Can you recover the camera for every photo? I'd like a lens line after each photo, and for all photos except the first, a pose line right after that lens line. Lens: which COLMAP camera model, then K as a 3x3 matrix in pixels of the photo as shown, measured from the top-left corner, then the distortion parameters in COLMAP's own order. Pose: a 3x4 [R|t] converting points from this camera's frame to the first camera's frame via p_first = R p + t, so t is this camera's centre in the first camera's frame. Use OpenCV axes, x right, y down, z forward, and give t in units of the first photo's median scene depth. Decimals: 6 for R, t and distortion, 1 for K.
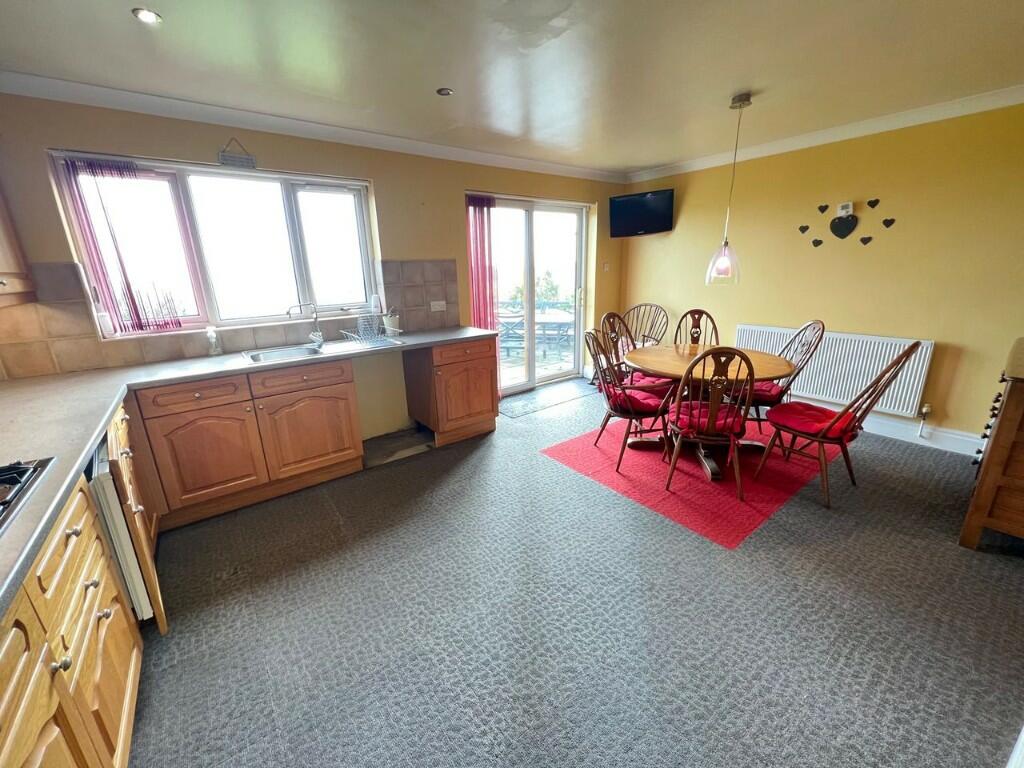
lens RADIAL K [[411.3, 0, 507.9], [0, 411.3, 381.9], [0, 0, 1]] dist [0.013758, -0.000974]
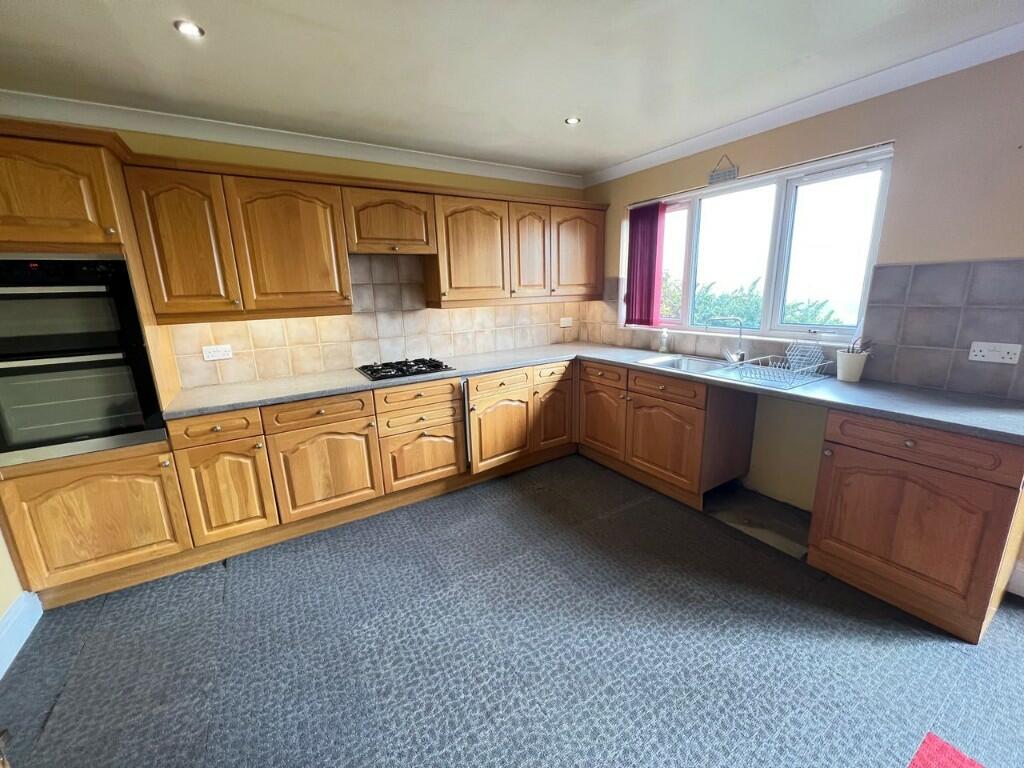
lens RADIAL K [[411.3, 0, 507.9], [0, 411.3, 383.0], [0, 0, 1]] dist [0.013758, -0.000974]
pose [[-0.094906, 0.255174, -0.962226, 0.720471], [-0.241447, 0.931827, 0.270927, -0.280491], [0.965762, 0.258039, -0.026825, 0.888027]]
